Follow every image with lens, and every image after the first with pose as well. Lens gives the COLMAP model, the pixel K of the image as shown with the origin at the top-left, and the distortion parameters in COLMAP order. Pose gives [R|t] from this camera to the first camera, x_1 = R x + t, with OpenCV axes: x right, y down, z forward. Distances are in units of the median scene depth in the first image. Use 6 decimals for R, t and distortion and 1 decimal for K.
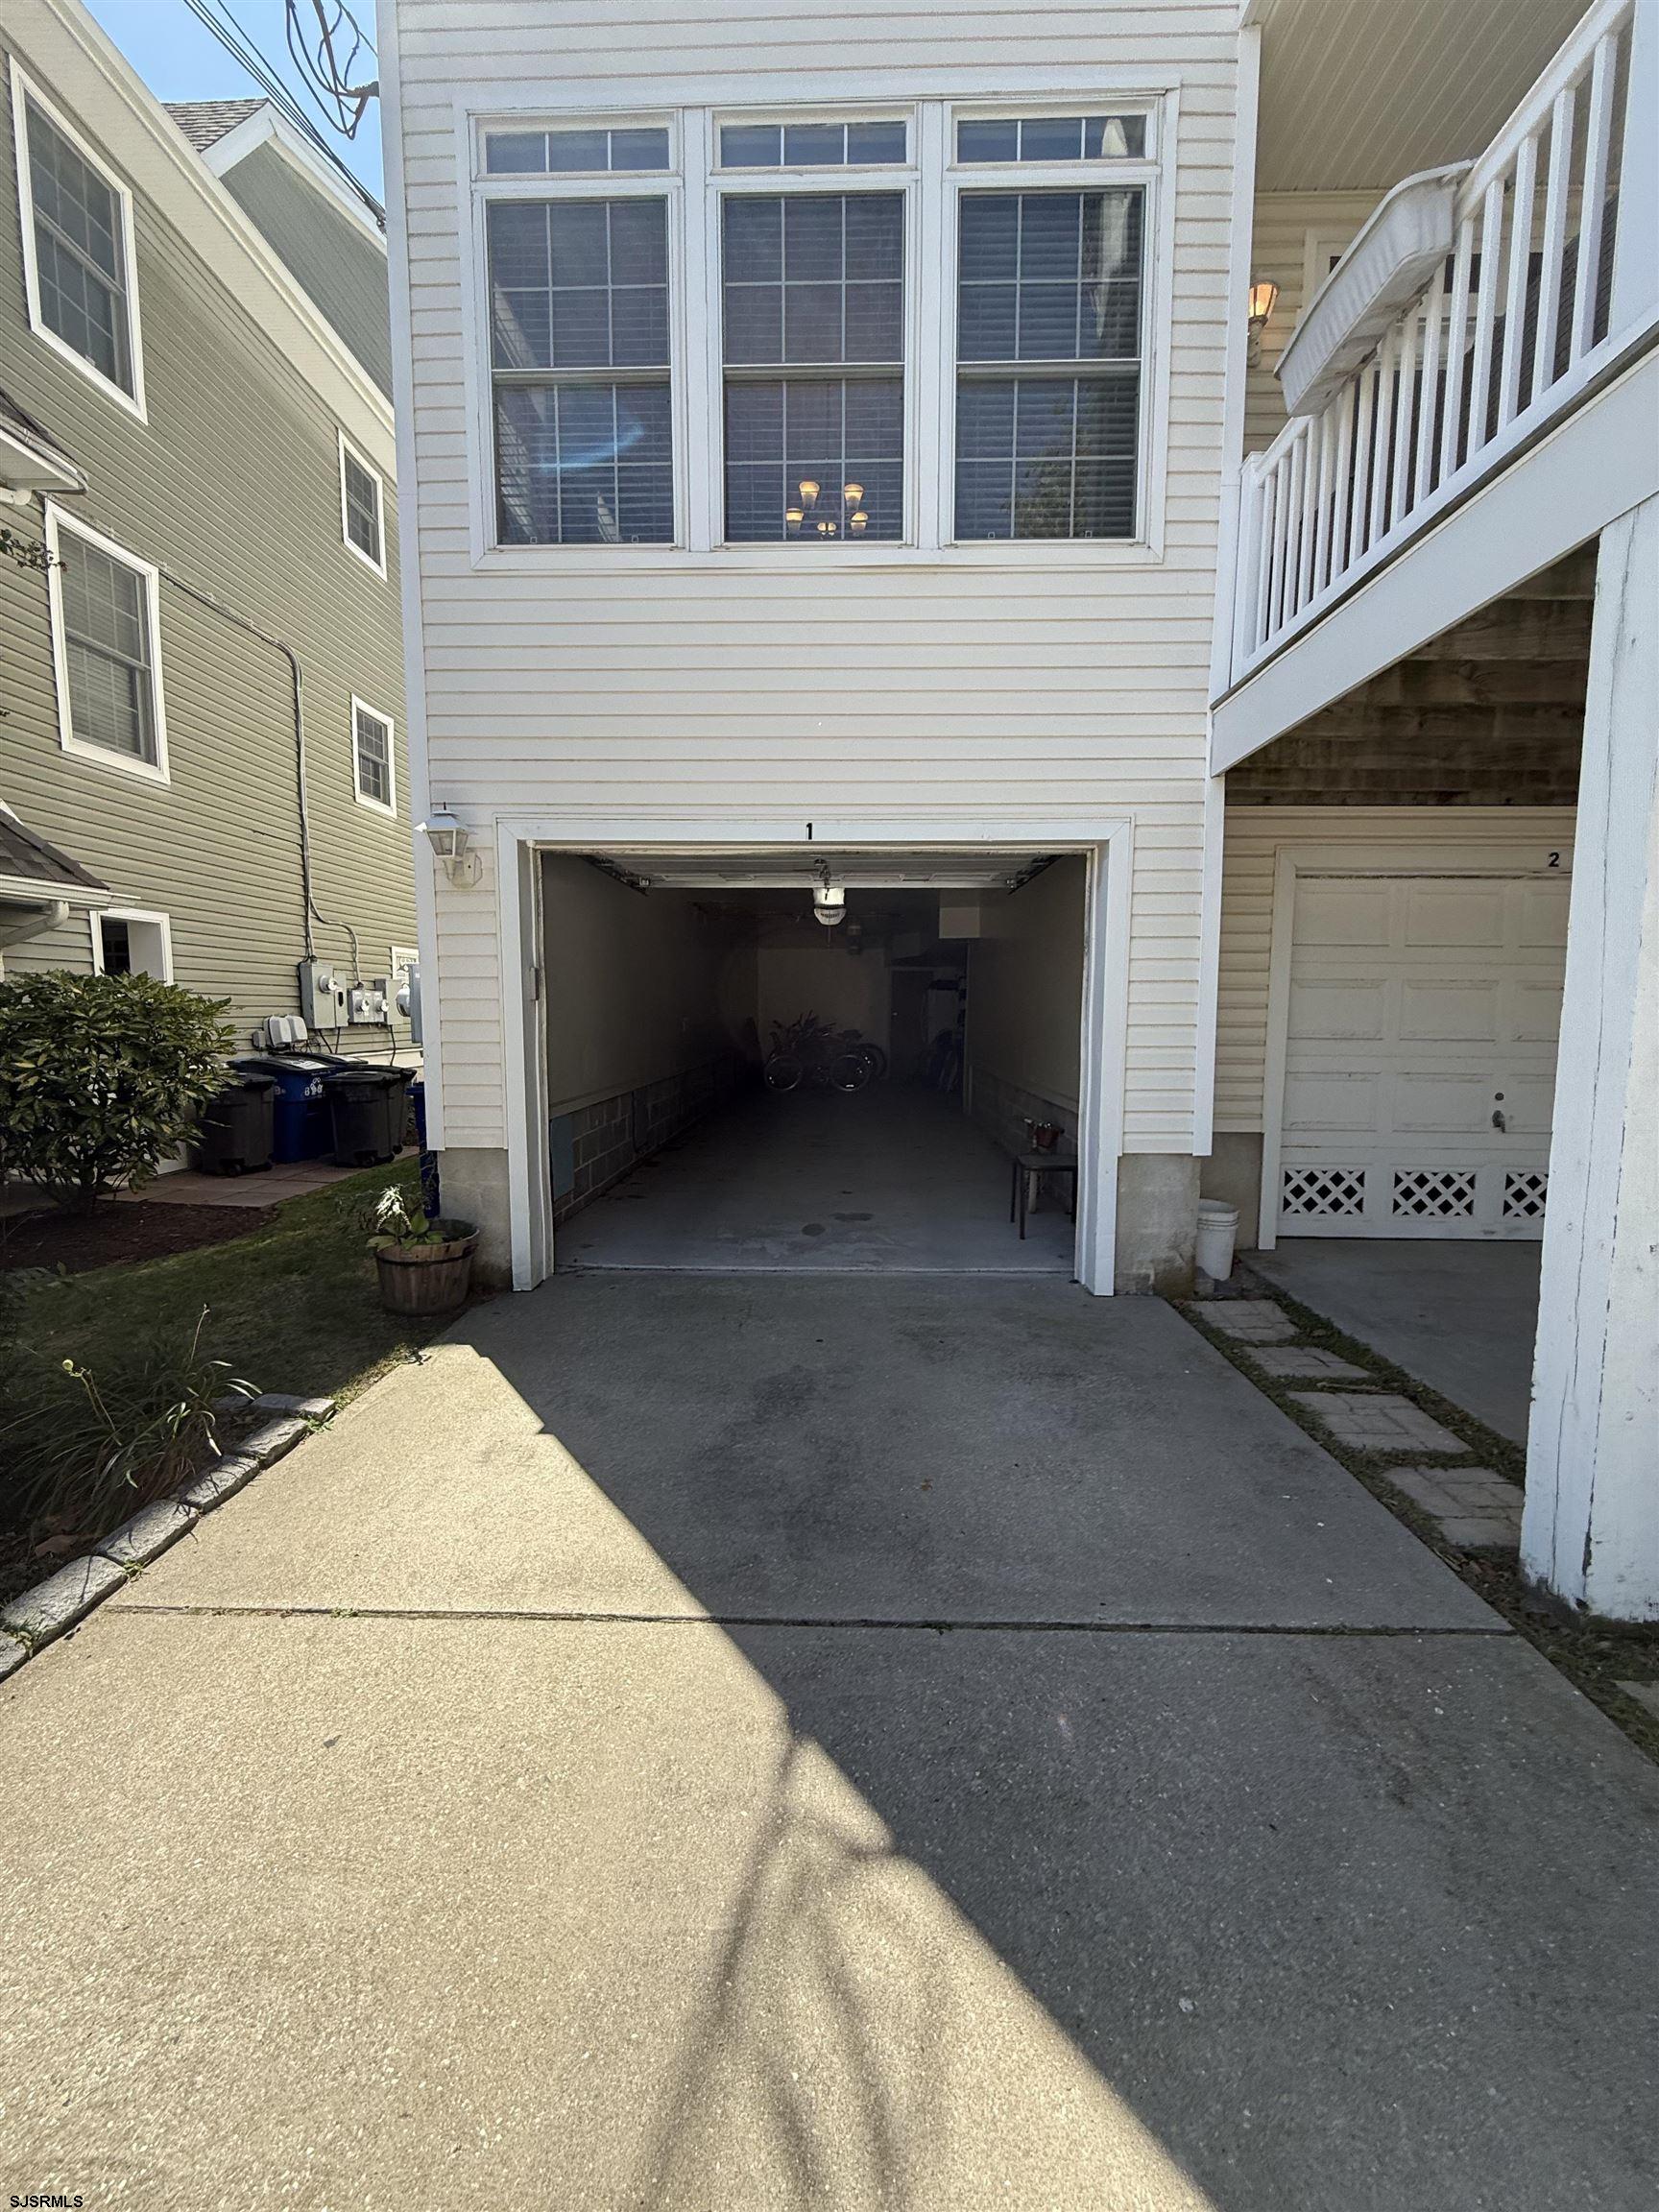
lens RADIAL K [[881.3, 0, 825.9], [0, 881.3, 1104.6], [0, 0, 1]] dist [0.000059, 0.000223]
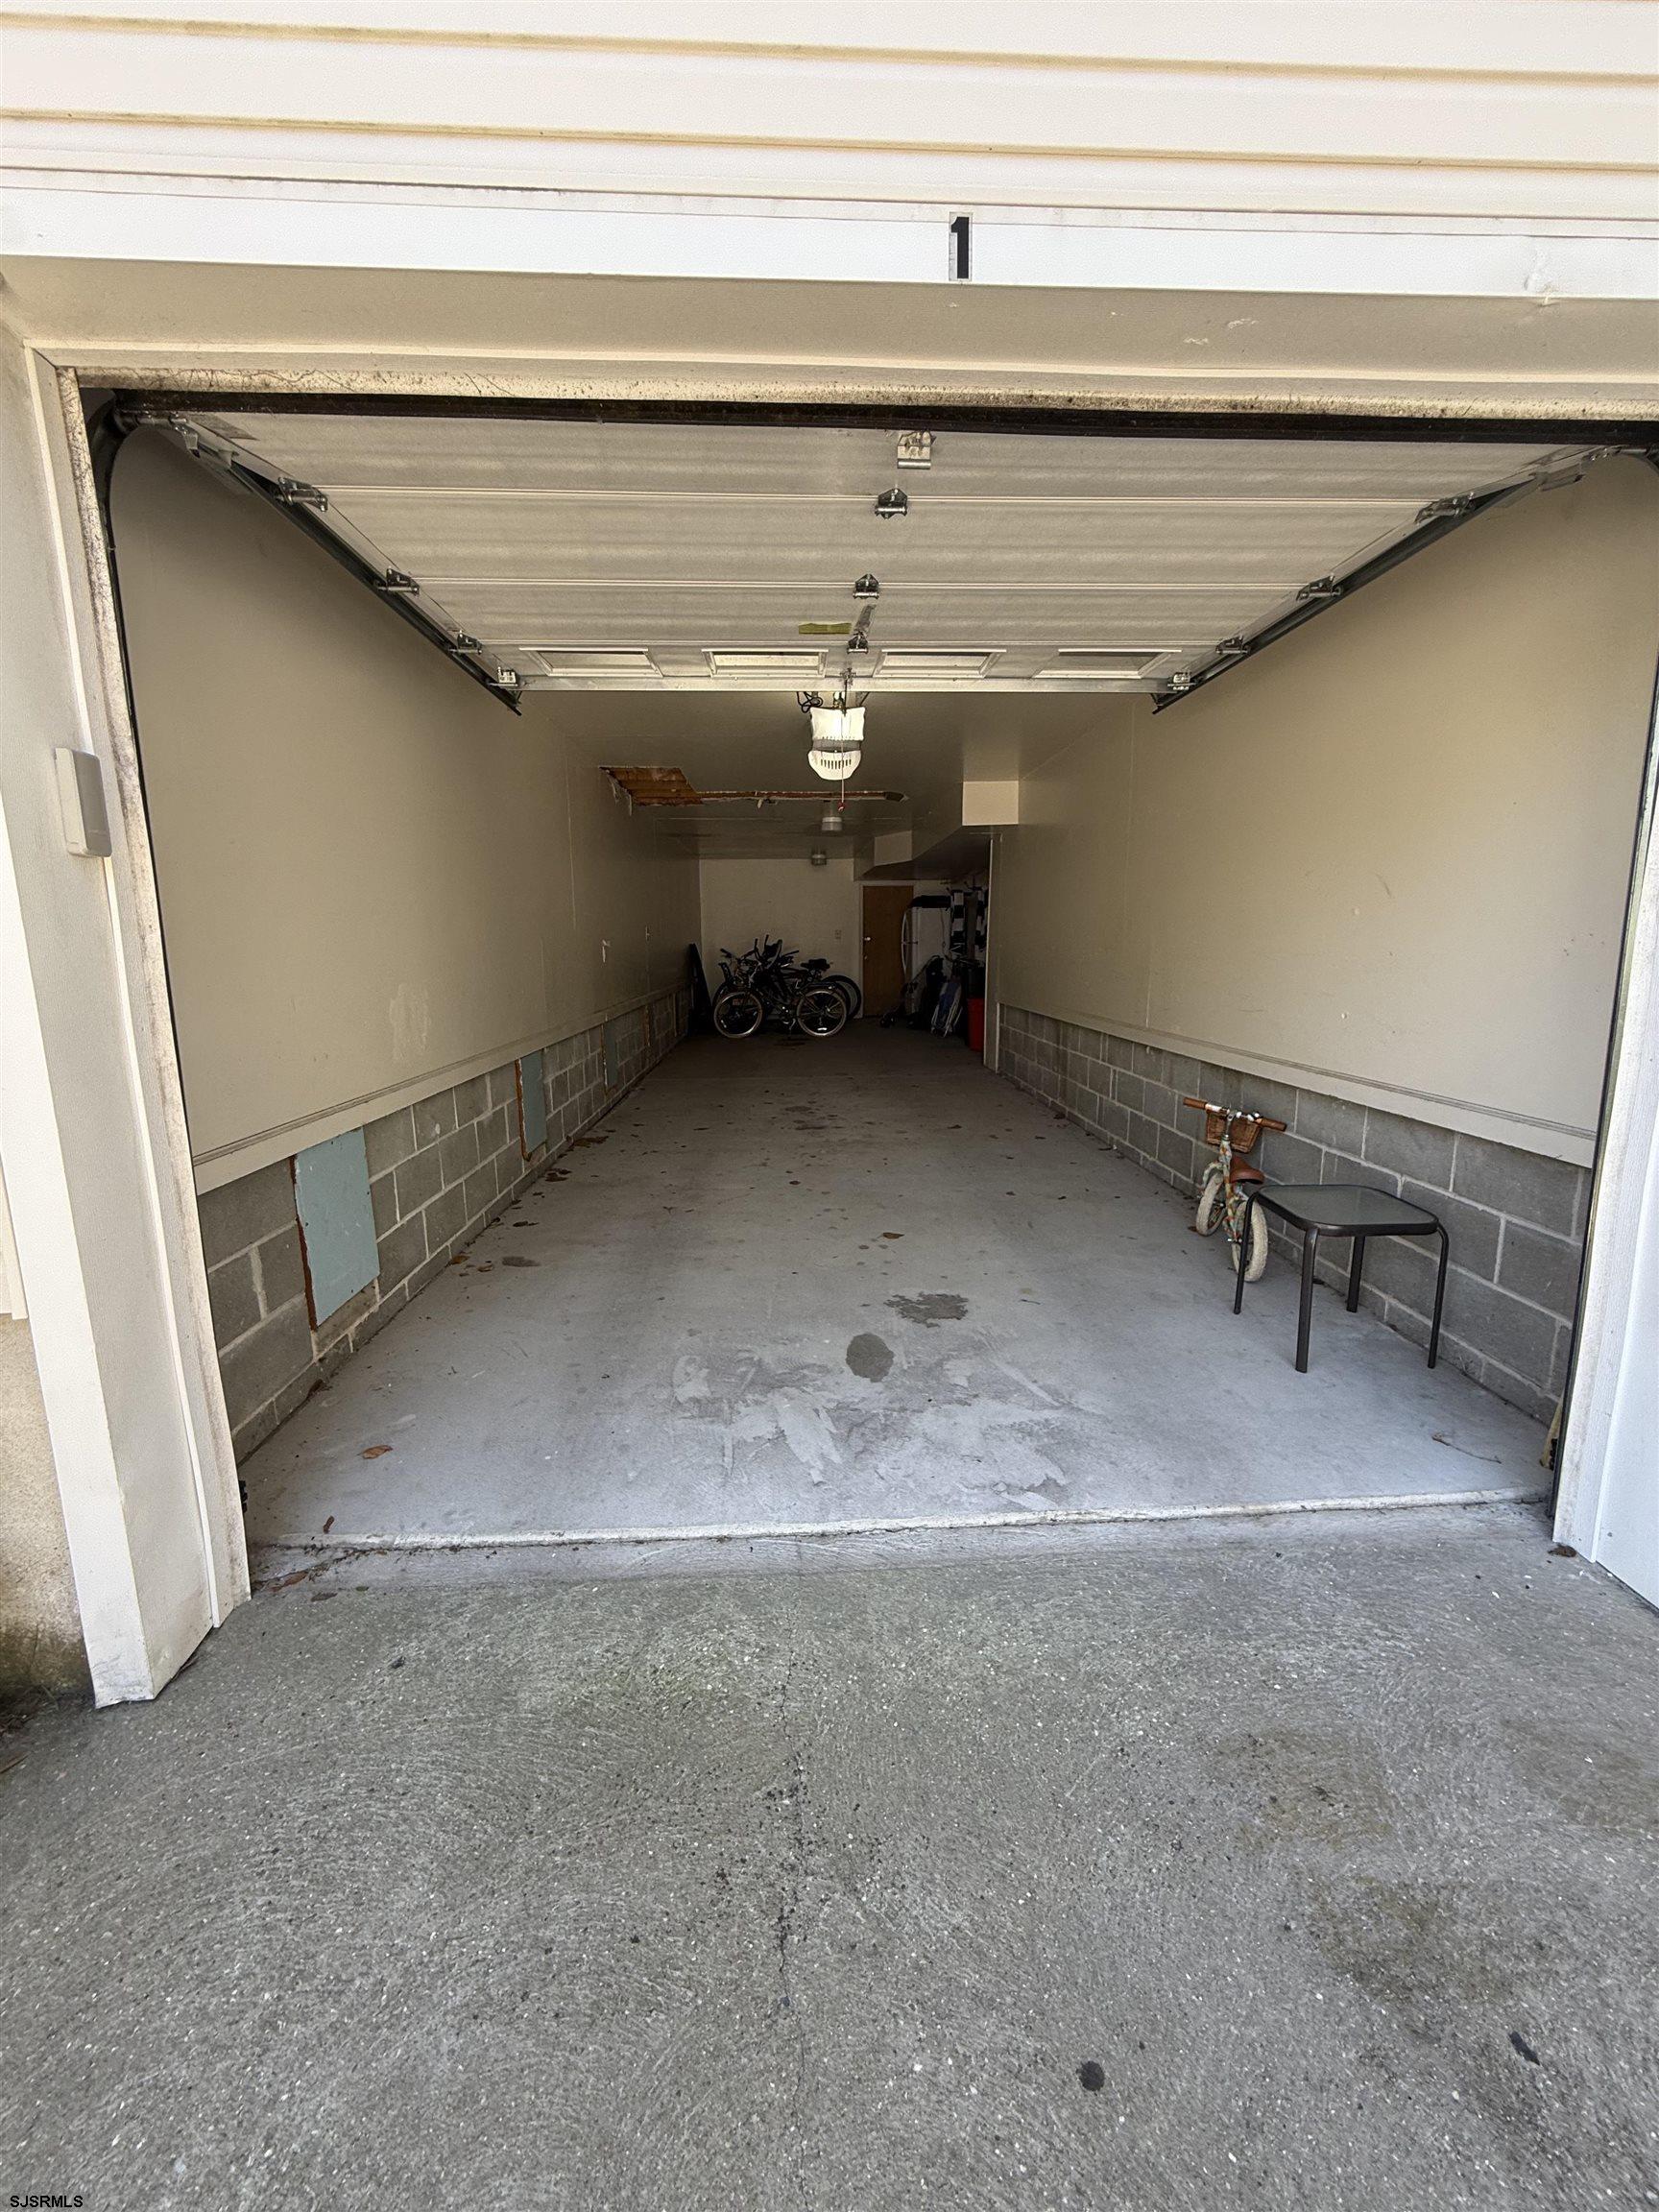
lens RADIAL K [[881.3, 0, 830.7], [0, 881.3, 1097.2], [0, 0, 1]] dist [0.000059, 0.000223]
pose [[0.996812, -0.027197, 0.075004, -0.053709], [0.022055, 0.997403, 0.068556, -0.029191], [-0.076674, -0.066683, 0.994824, 0.407014]]
